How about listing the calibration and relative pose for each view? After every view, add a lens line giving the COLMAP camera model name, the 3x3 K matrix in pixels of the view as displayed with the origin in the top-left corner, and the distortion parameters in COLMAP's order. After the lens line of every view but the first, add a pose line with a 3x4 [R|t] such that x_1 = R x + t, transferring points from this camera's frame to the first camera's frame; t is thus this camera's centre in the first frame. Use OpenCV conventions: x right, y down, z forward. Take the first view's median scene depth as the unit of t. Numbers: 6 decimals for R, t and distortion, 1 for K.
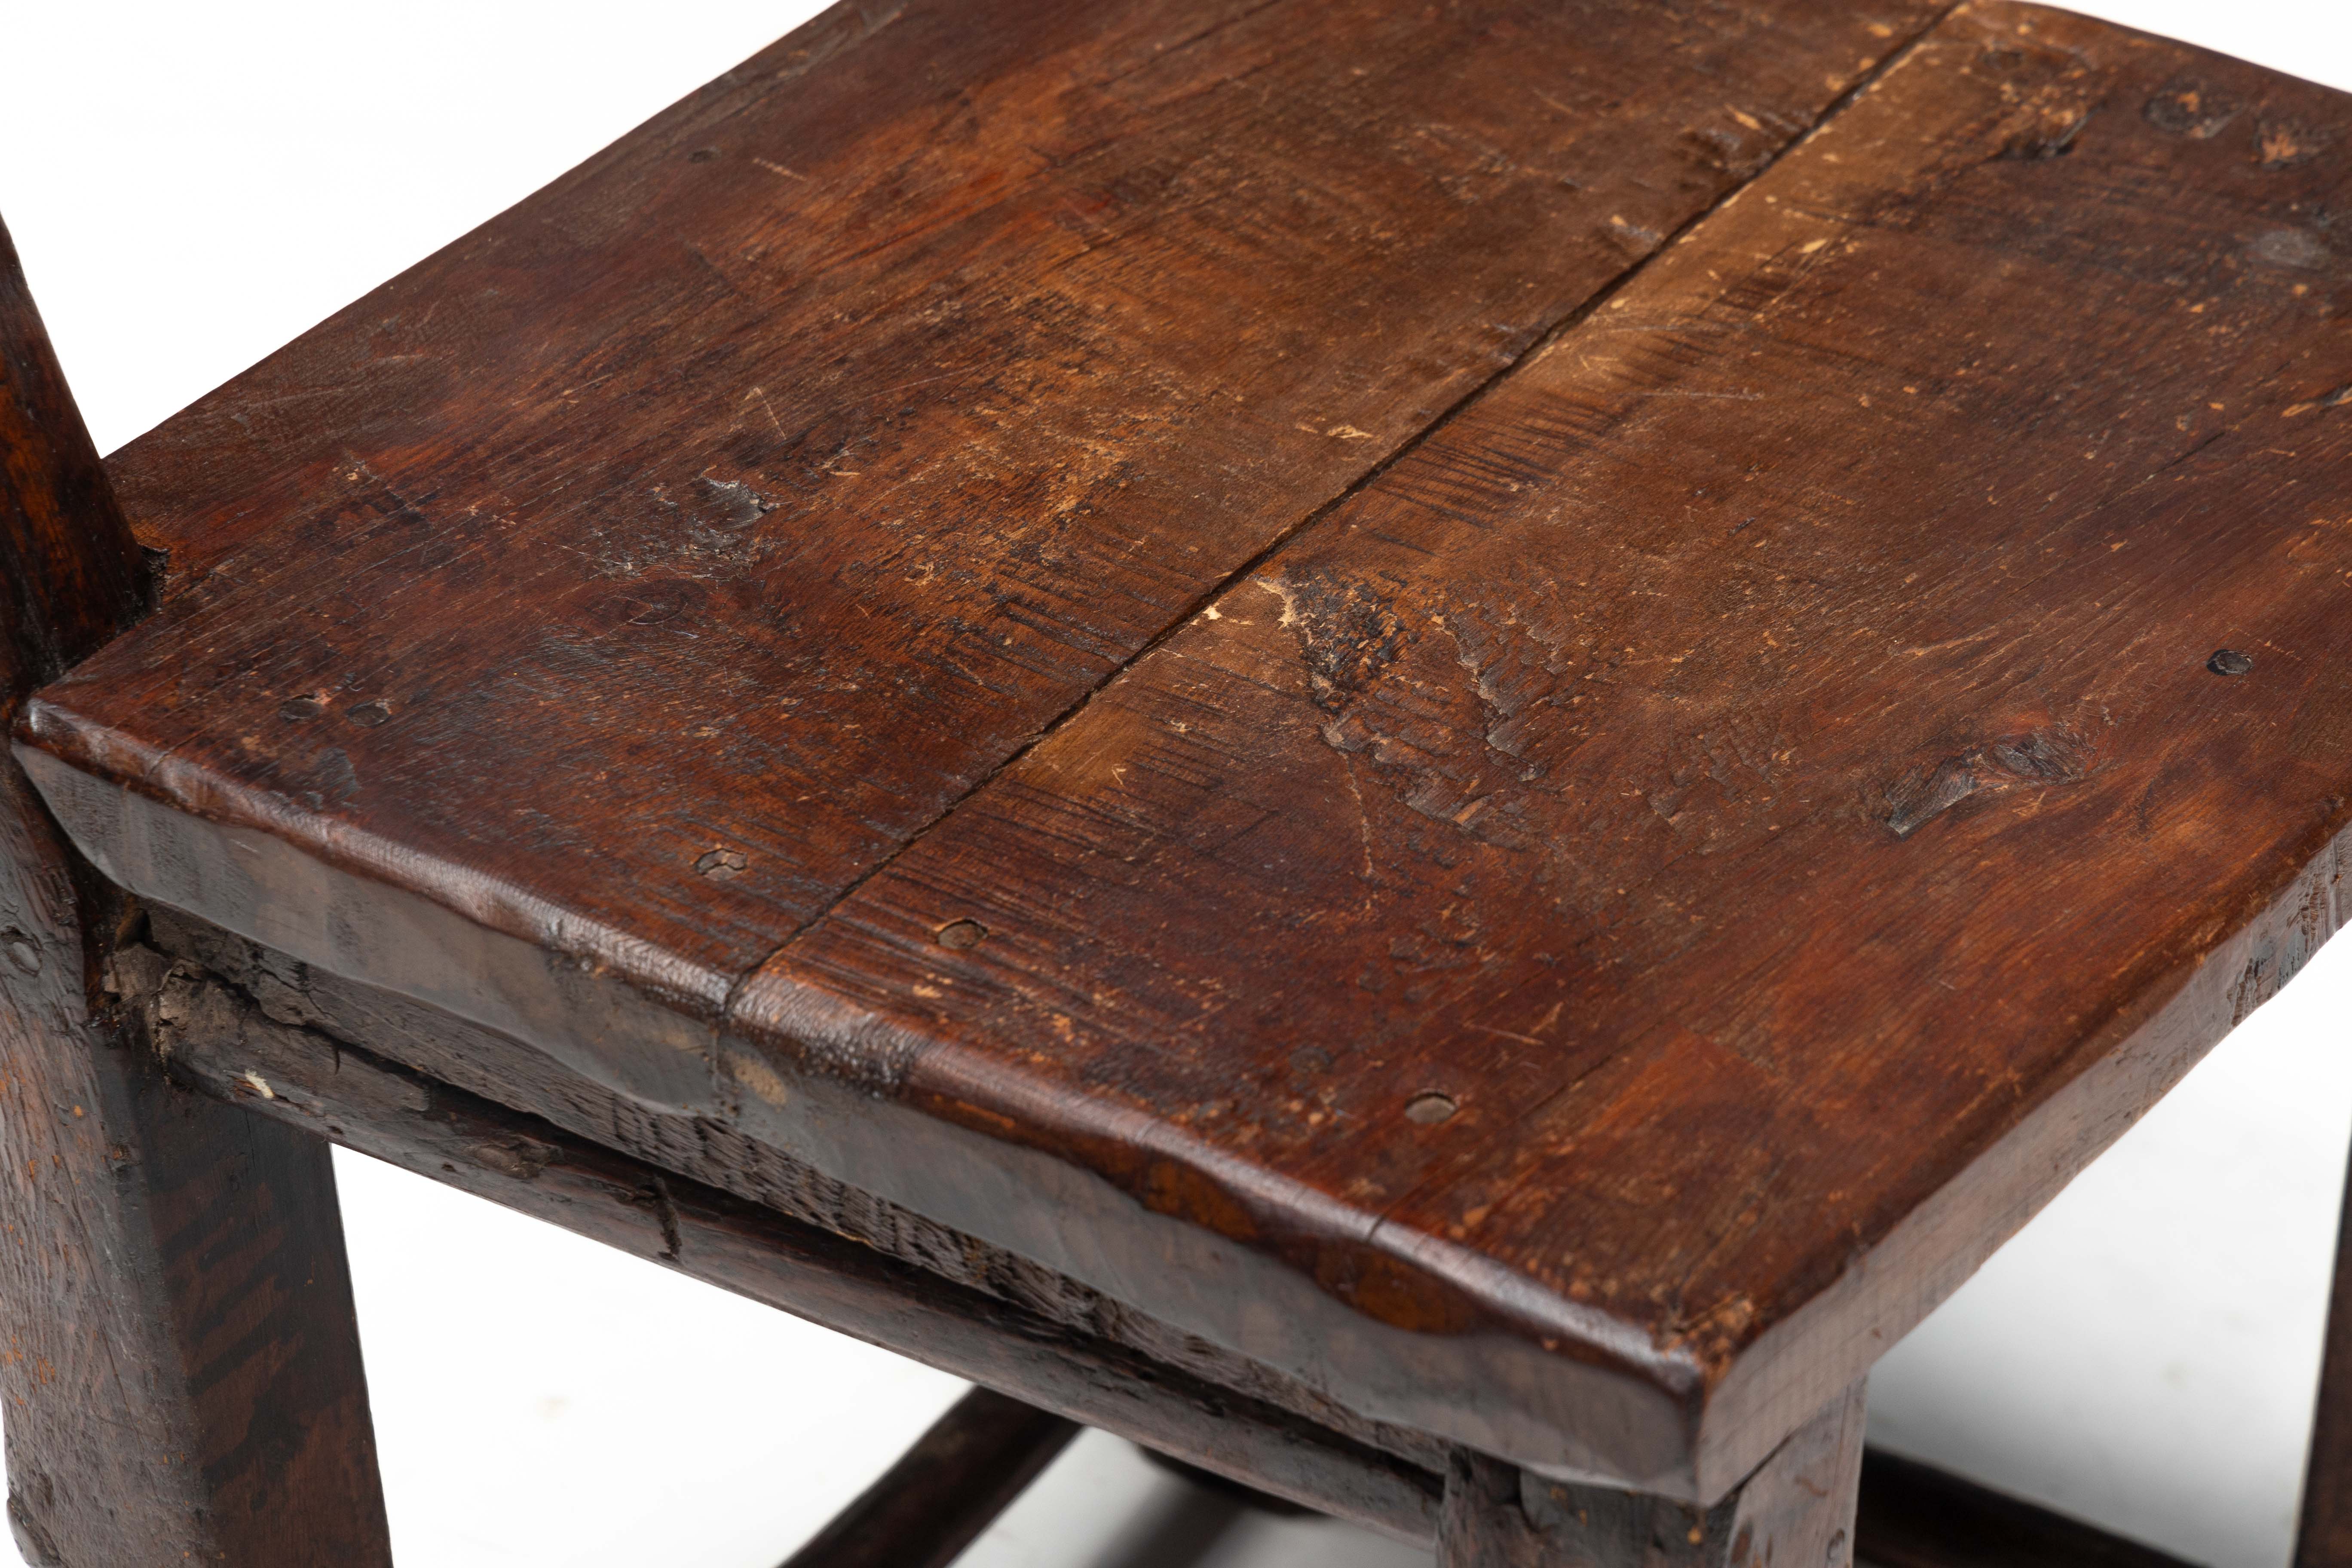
lens RADIAL K [[6714.4, 0, 1176.0], [0, 6714.4, 784.0], [0, 0, 1]] dist [0.067037, 0.052208]
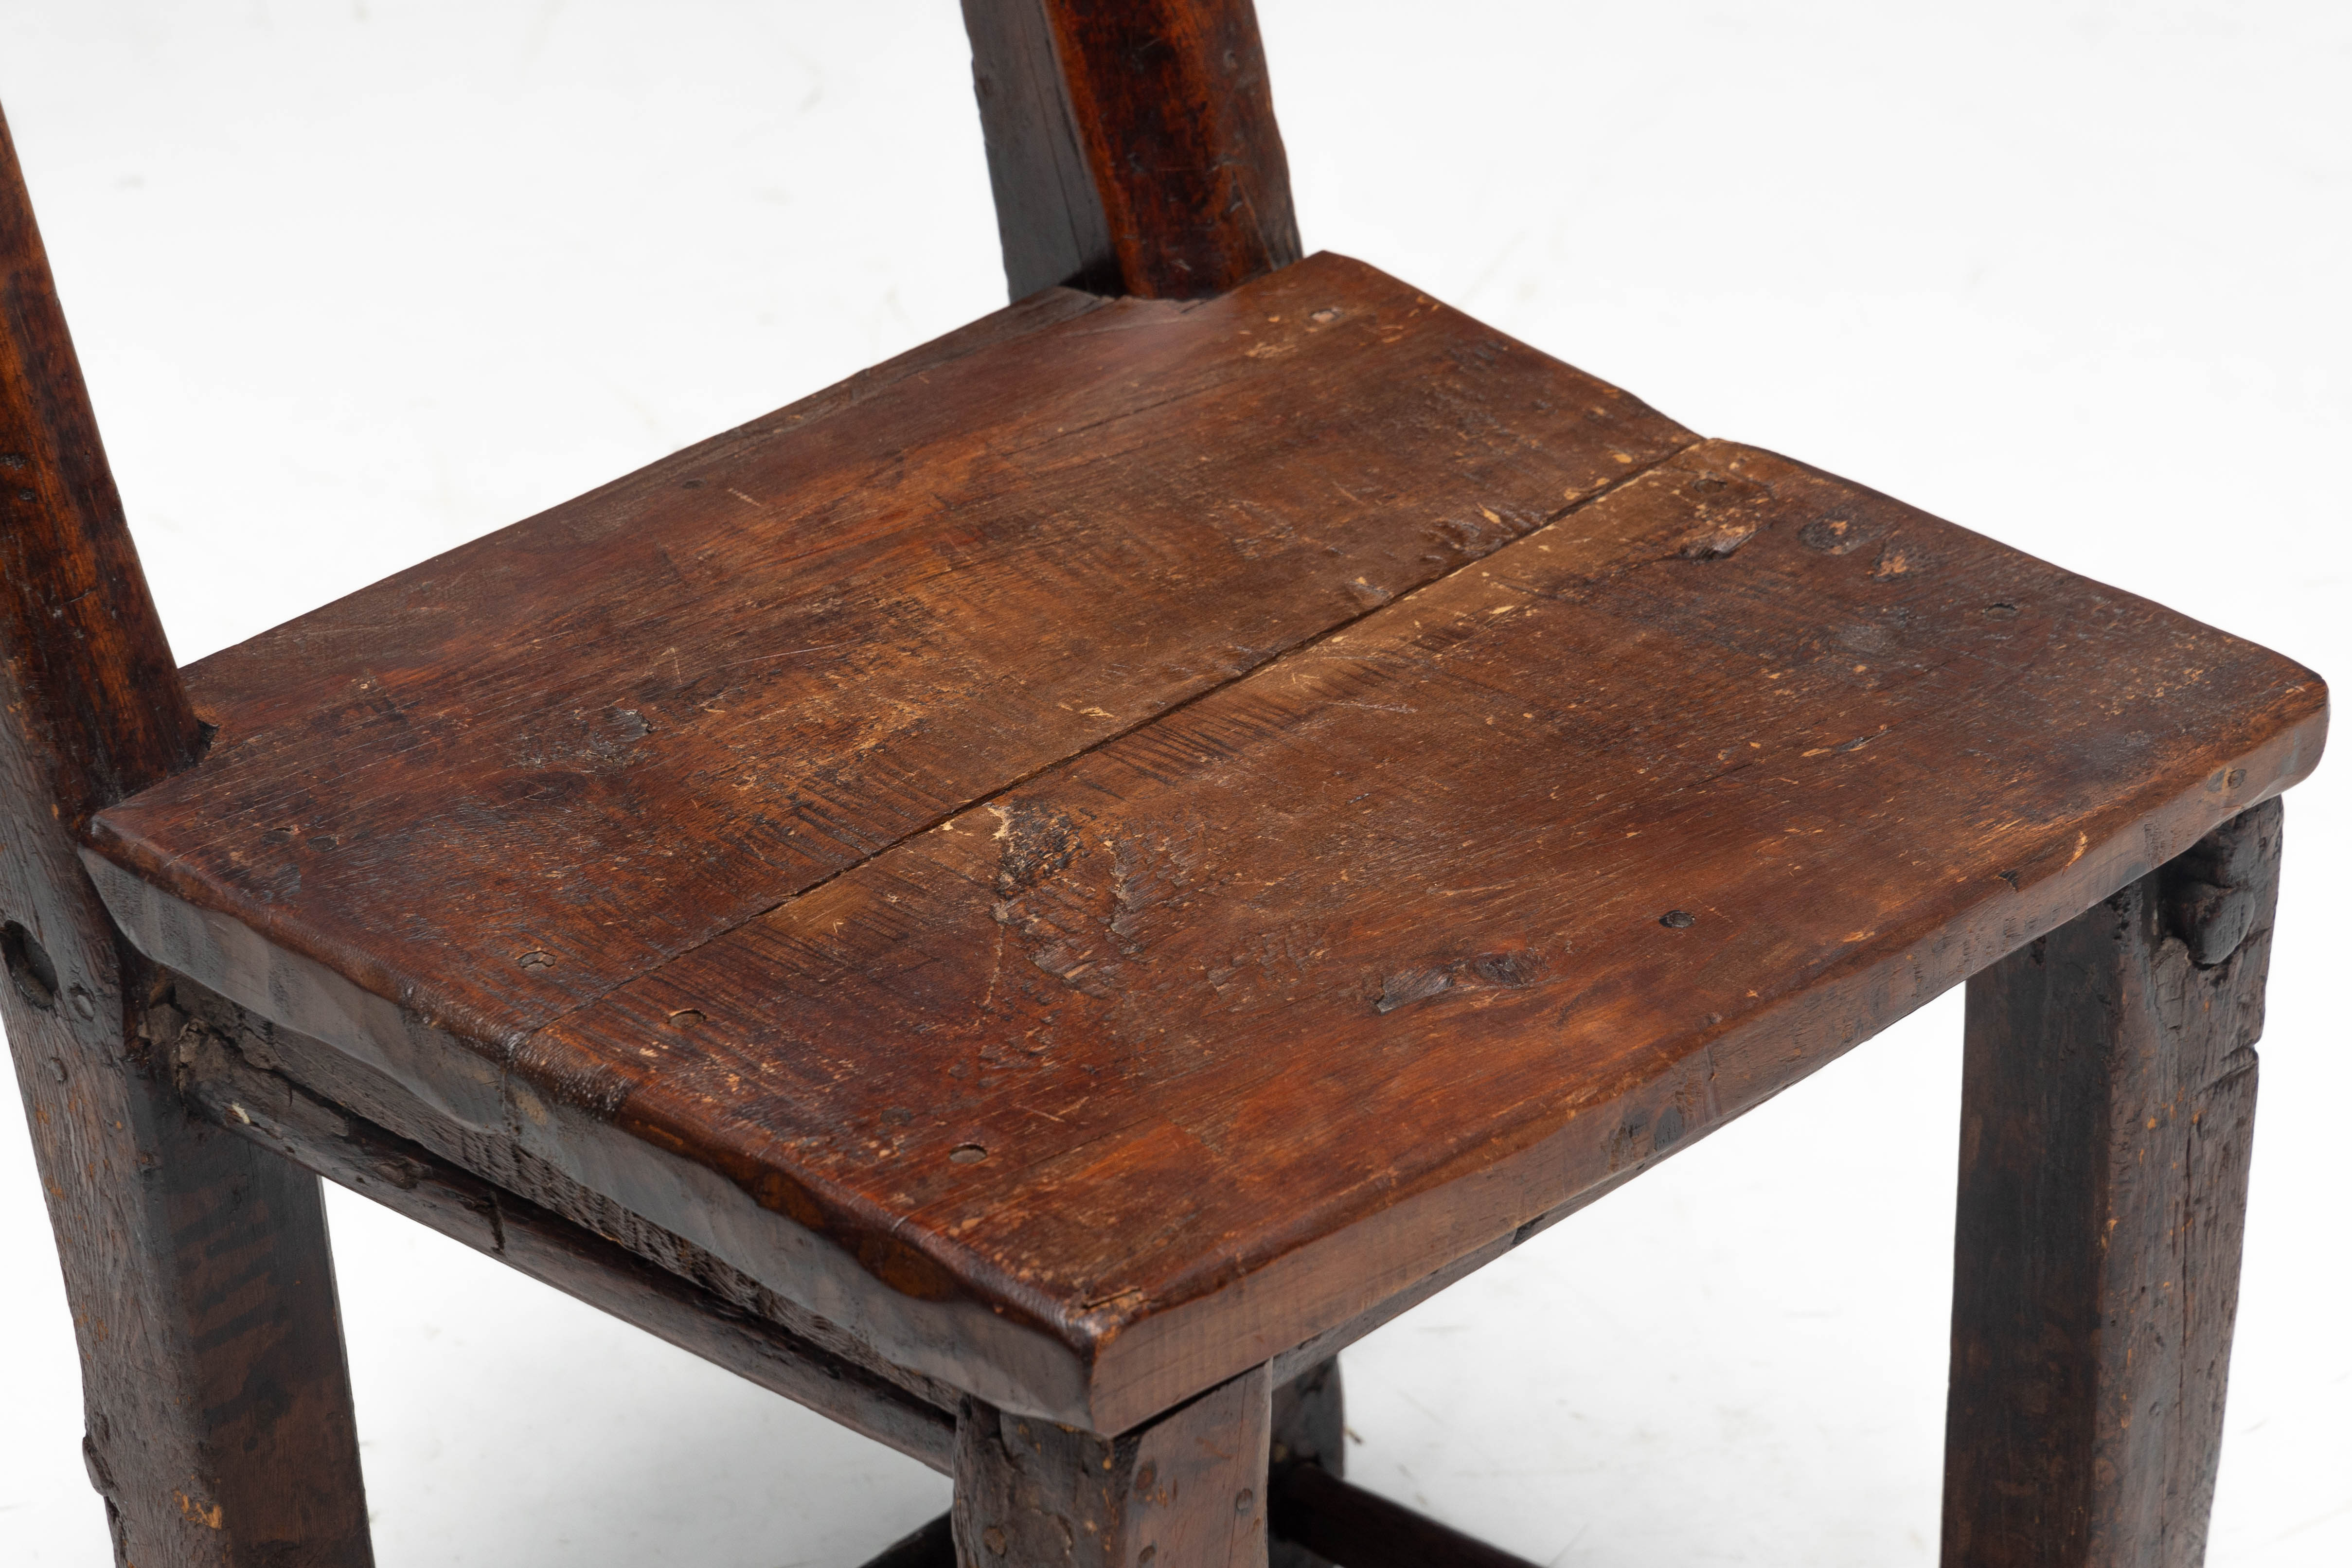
lens RADIAL K [[7715.3, 0, 1176.0], [0, 7715.3, 784.0], [0, 0, 1]] dist [0.094384, -1.778984]
pose [[0.985069, 0.076038, -0.154459, 0.295564], [-0.088525, 0.993198, -0.075638, 0.081369], [0.147657, 0.088182, 0.985100, -0.545553]]
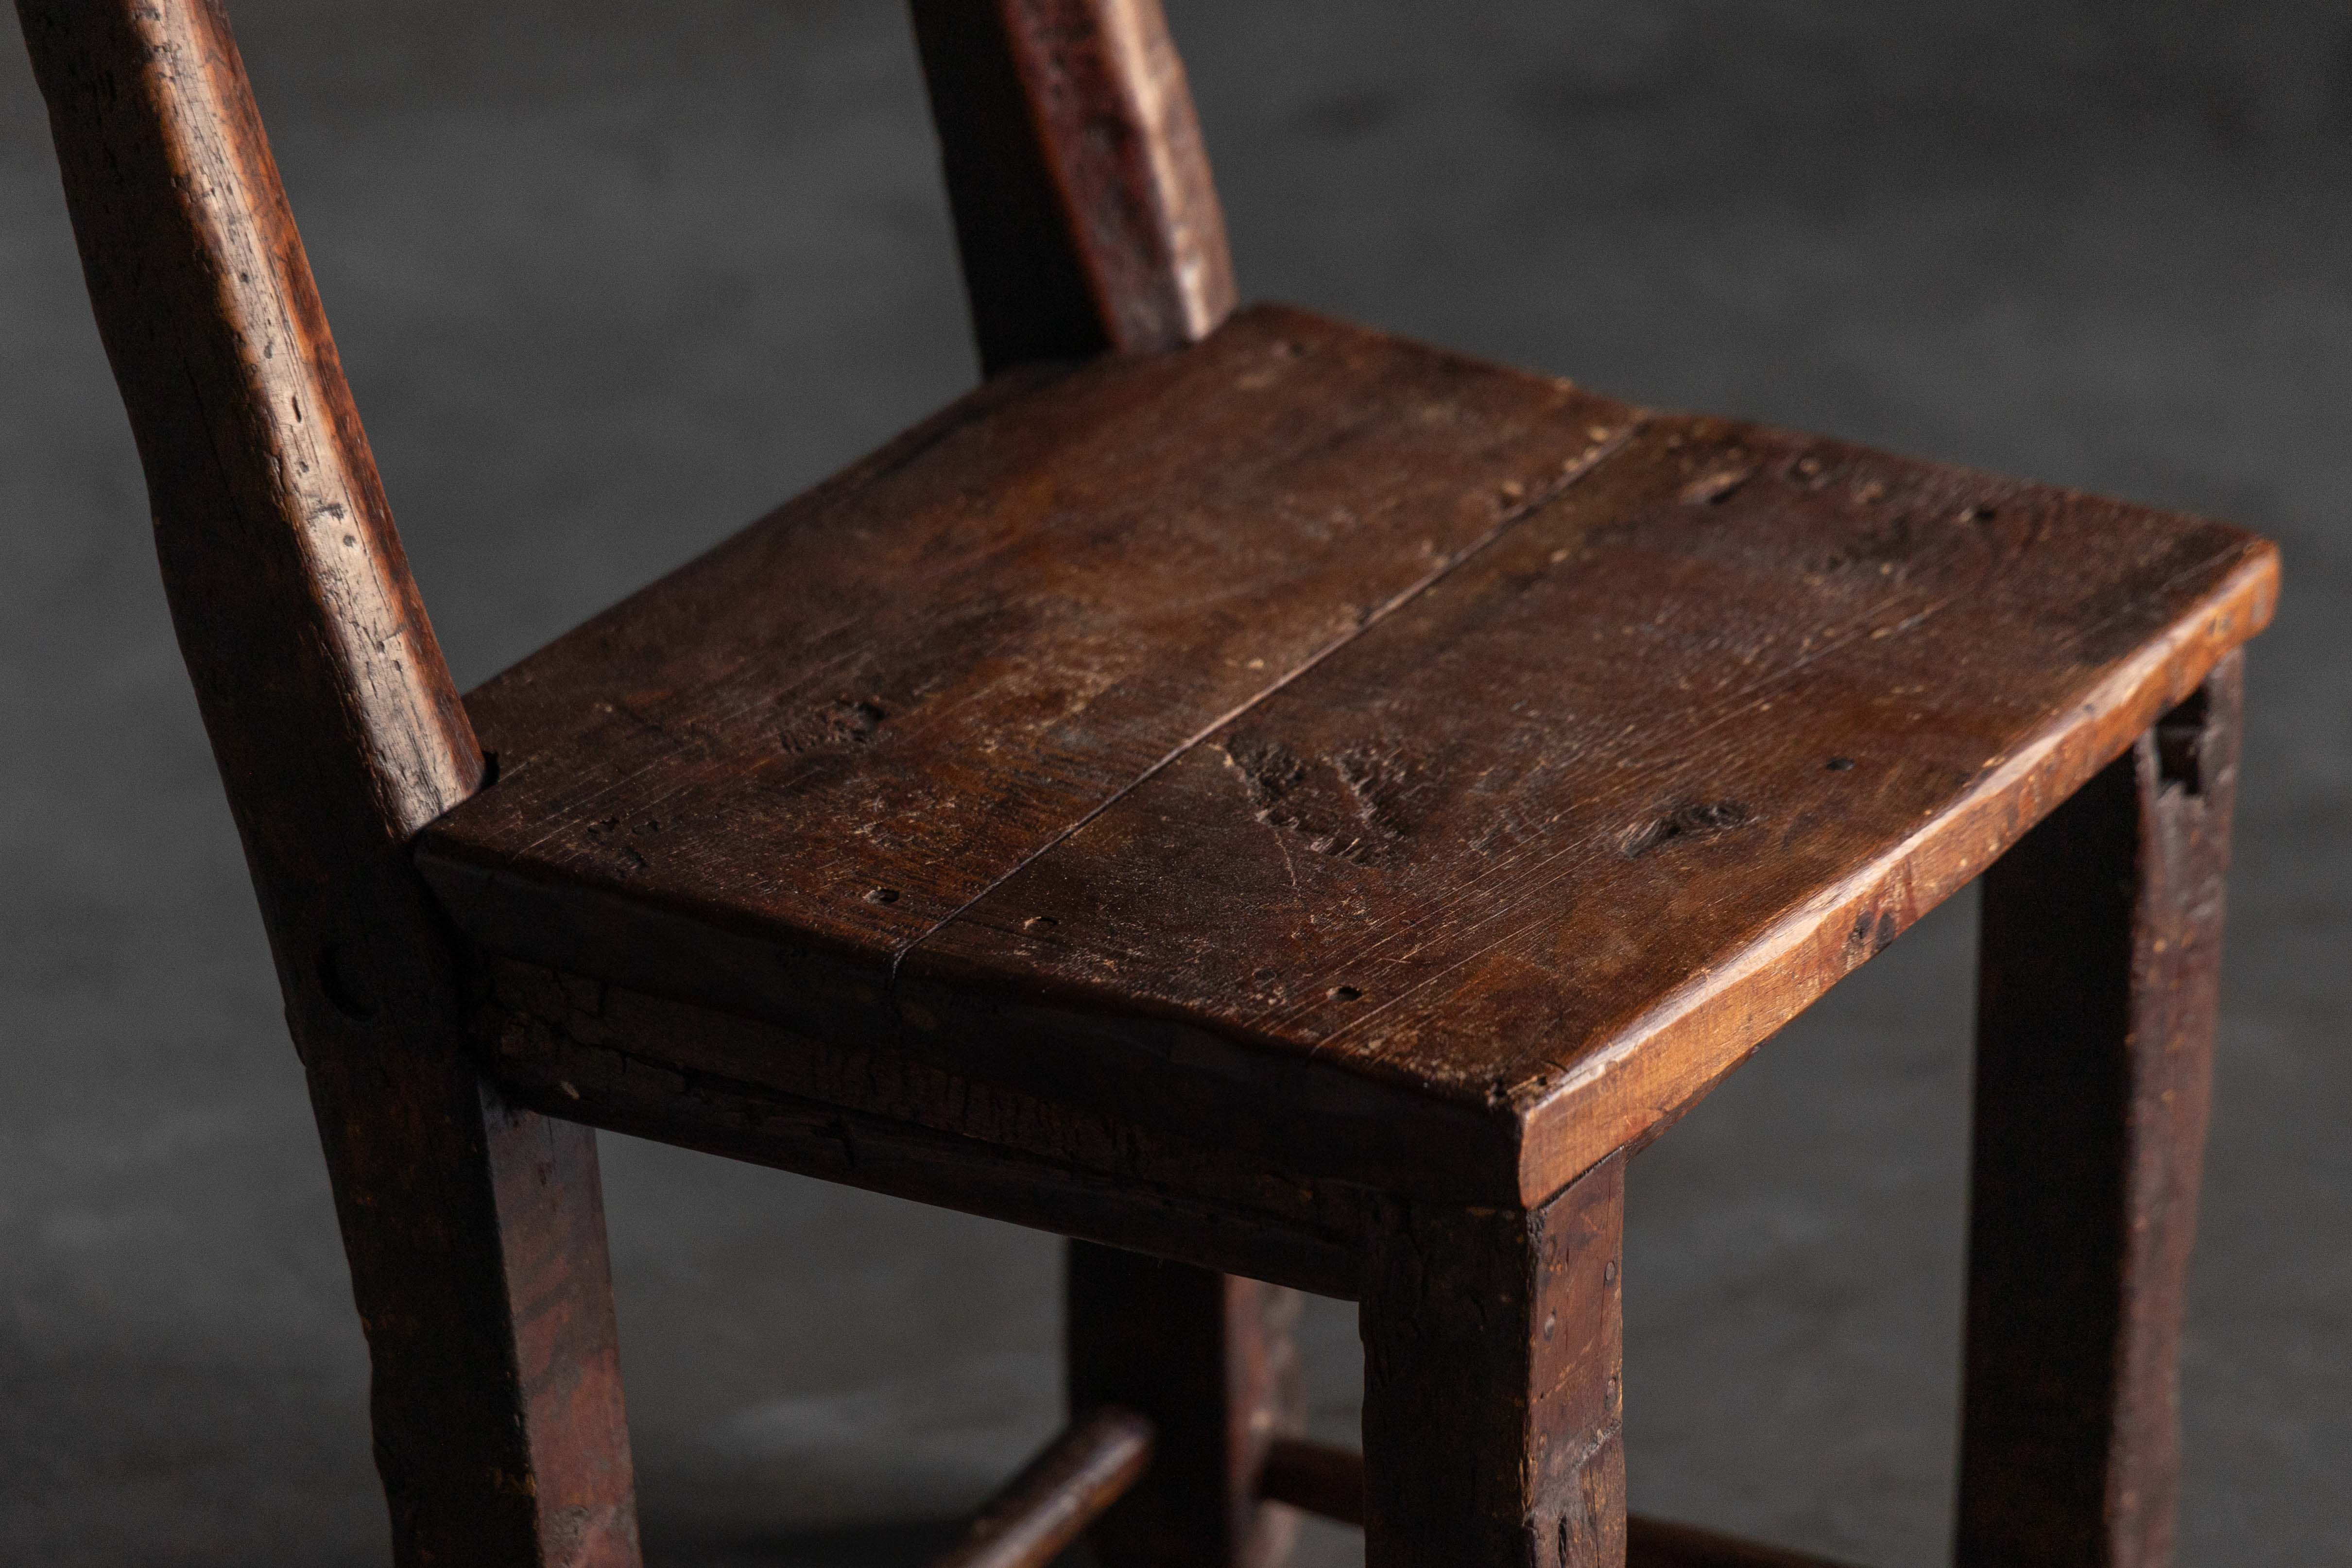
lens RADIAL K [[7715.6, 0, 1176.0], [0, 7715.6, 784.0], [0, 0, 1]] dist [0.094384, -1.778984]
pose [[0.998473, -0.037035, 0.040994, -0.068755], [0.043033, 0.986701, -0.156747, 0.259509], [-0.034644, 0.158272, 0.986788, -0.753858]]
